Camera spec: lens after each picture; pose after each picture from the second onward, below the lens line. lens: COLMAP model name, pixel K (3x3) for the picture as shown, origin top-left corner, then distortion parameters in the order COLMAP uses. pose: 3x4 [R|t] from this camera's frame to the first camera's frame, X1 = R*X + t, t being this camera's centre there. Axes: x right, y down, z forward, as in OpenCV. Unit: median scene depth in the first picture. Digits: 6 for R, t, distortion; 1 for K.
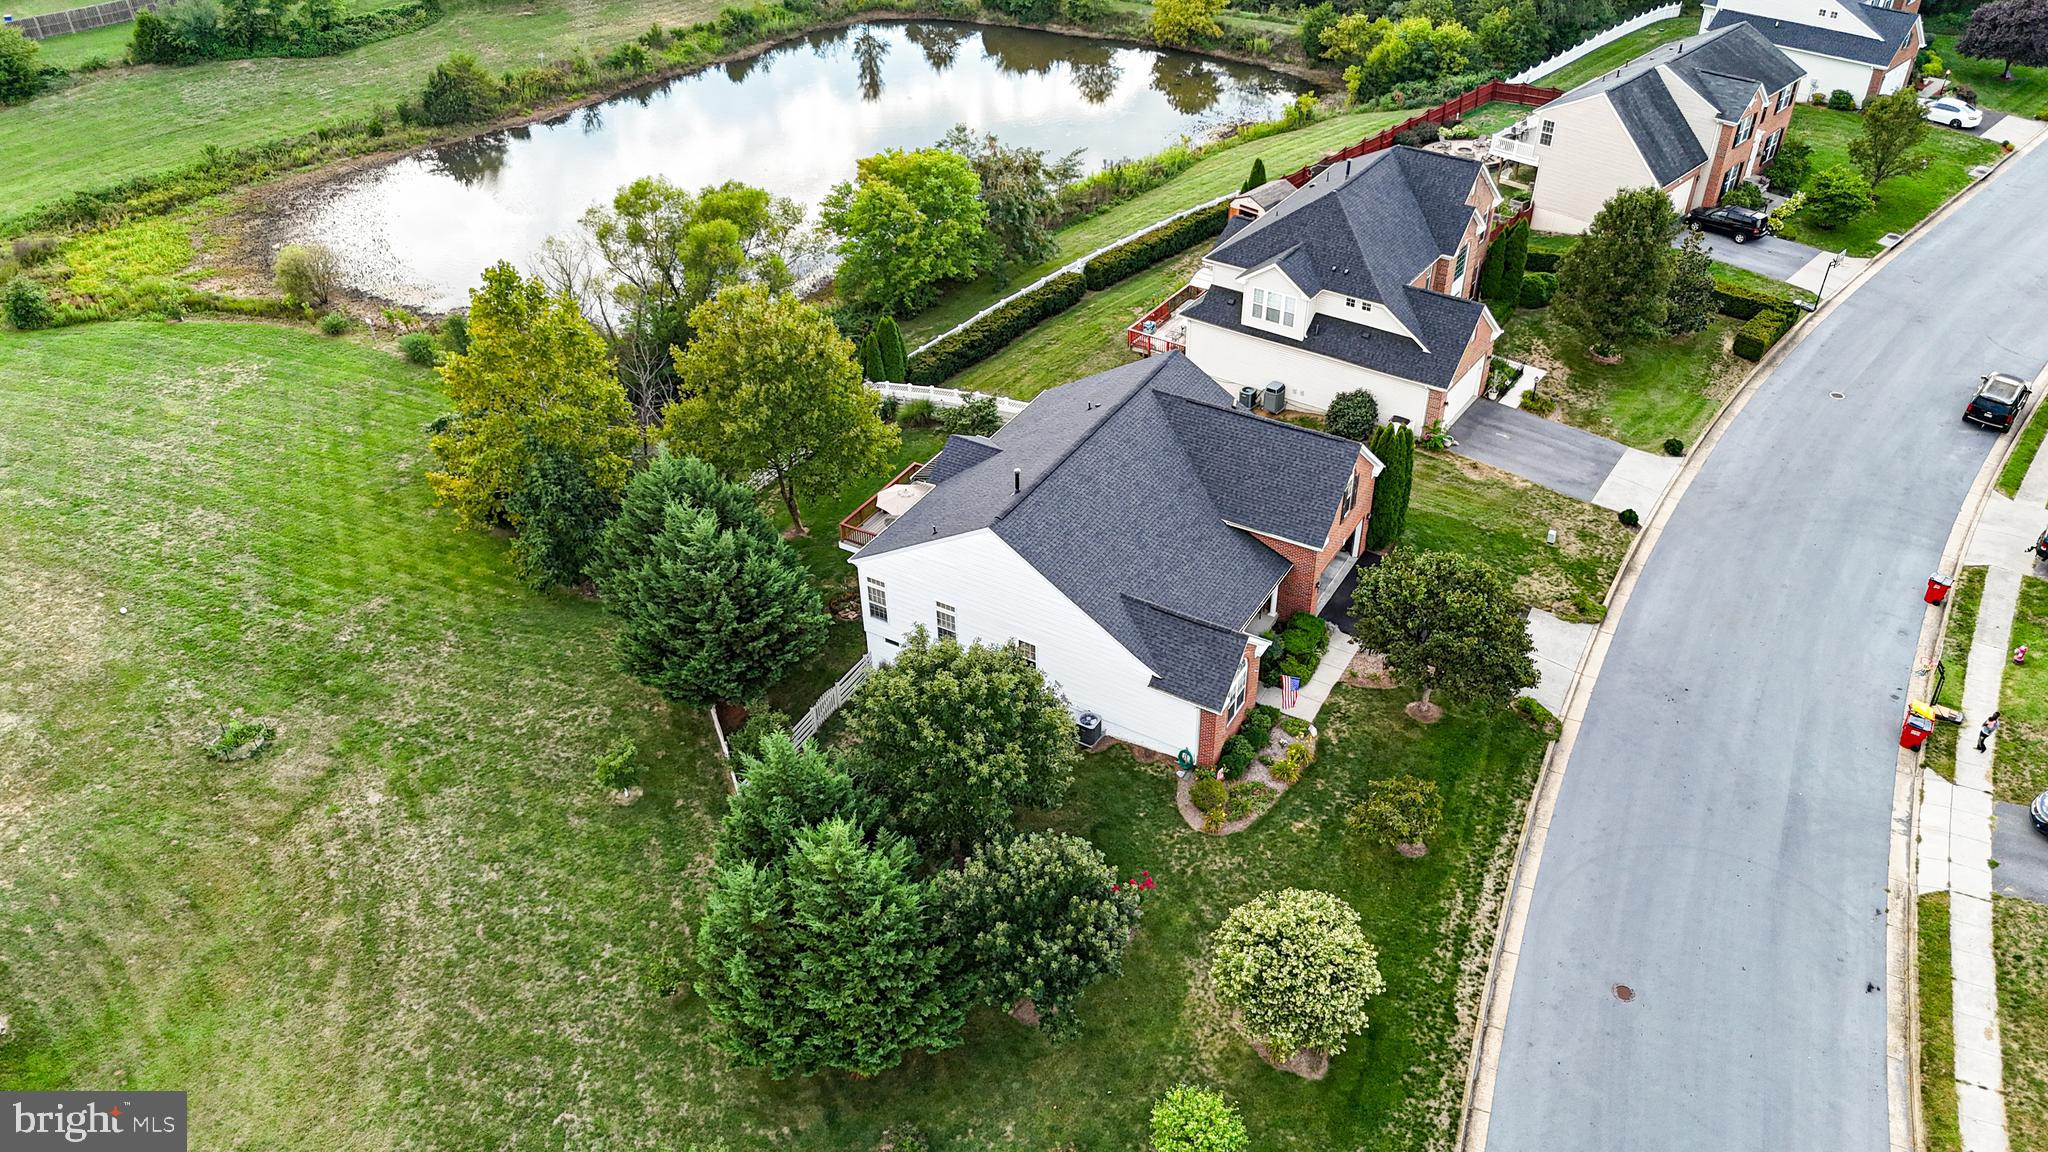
lens RADIAL K [[1508.3, 0, 1031.0], [0, 1508.3, 578.8], [0, 0, 1]] dist [0.051385, -0.039628]
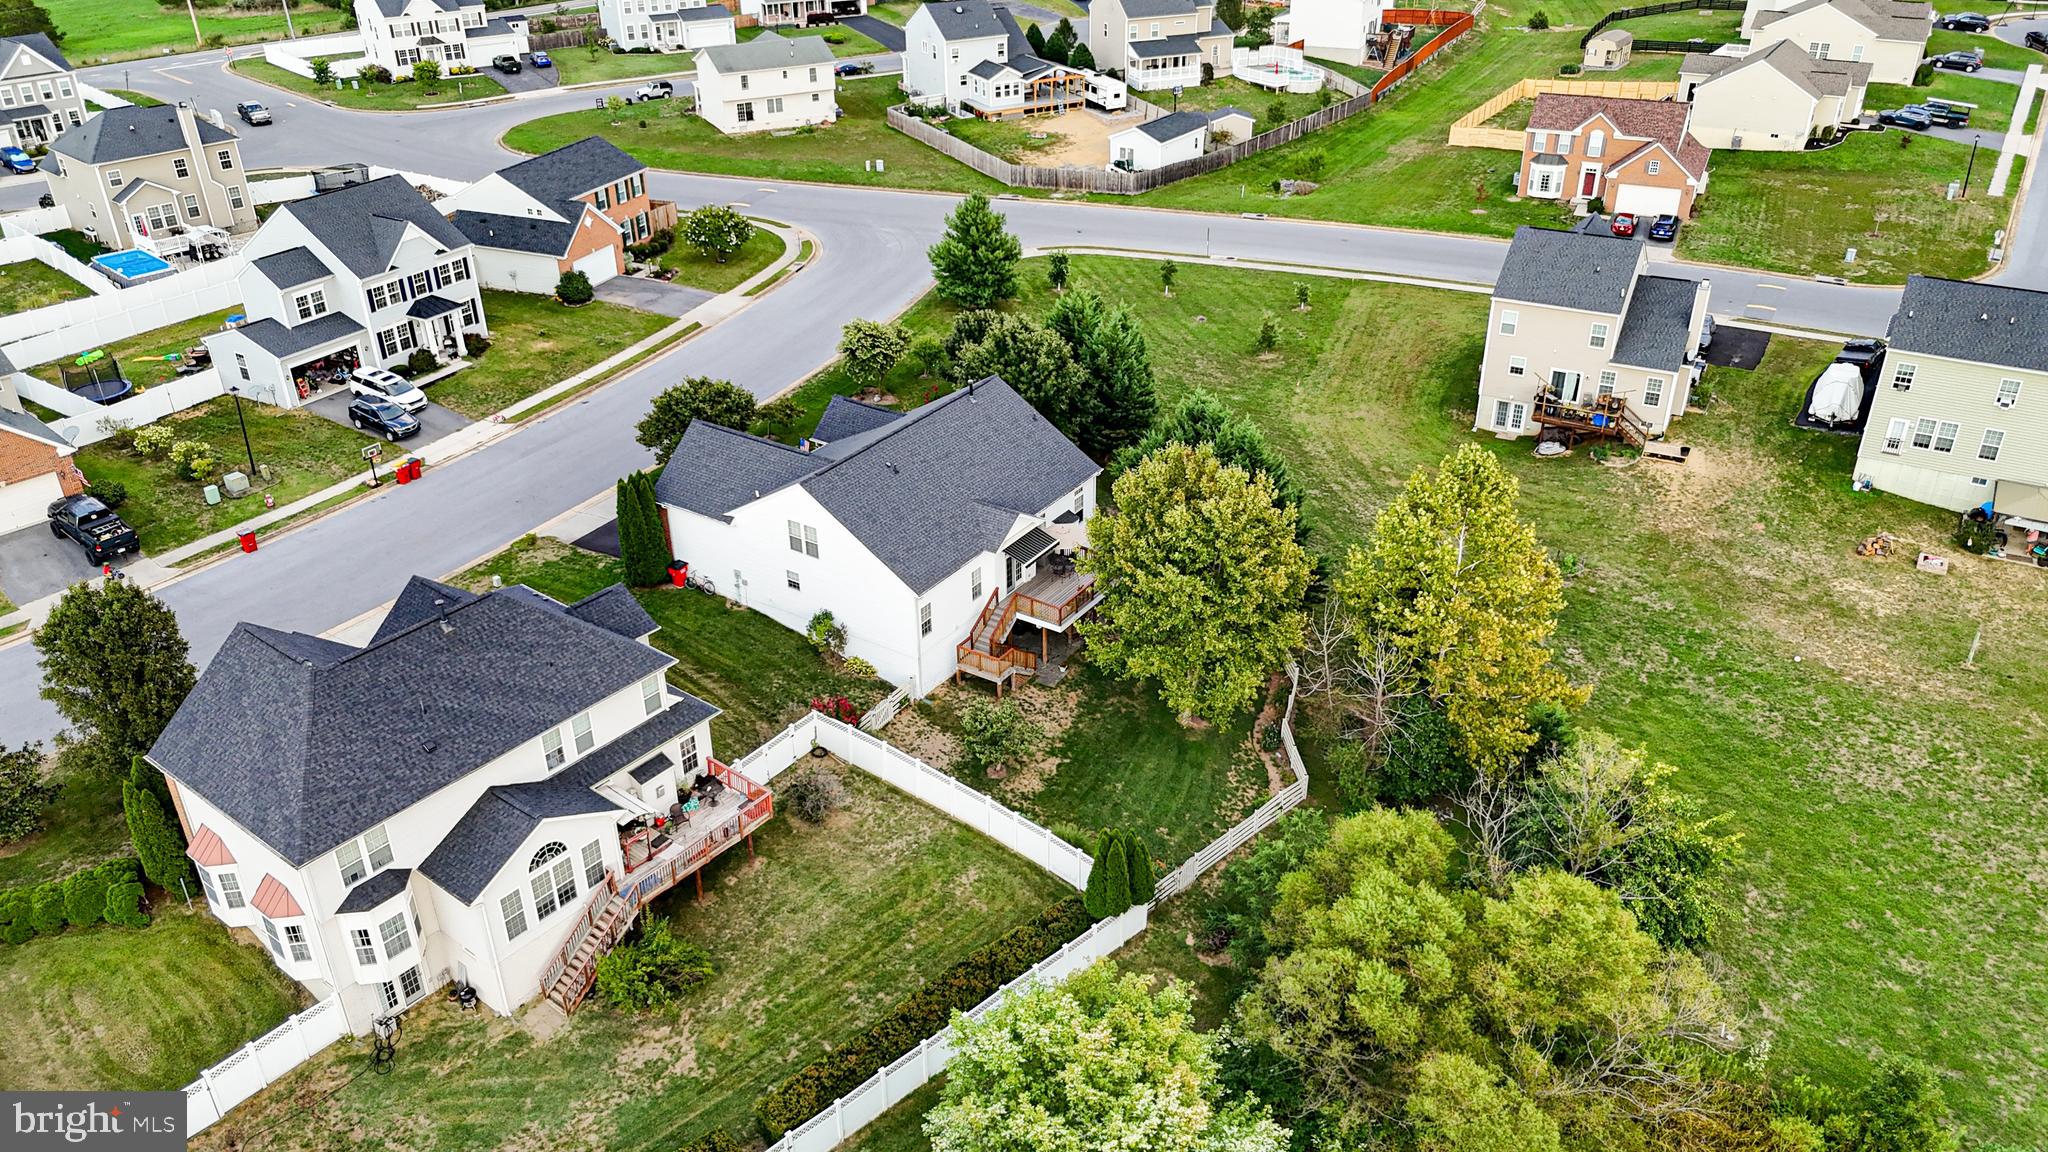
lens RADIAL K [[1508.3, 0, 1036.0], [0, 1508.3, 575.2], [0, 0, 1]] dist [0.051385, -0.039628]
pose [[-0.998302, -0.004789, 0.058052, -0.113477], [0.050873, 0.413752, 0.908967, -0.950017], [-0.028373, 0.910377, -0.412806, 1.327050]]
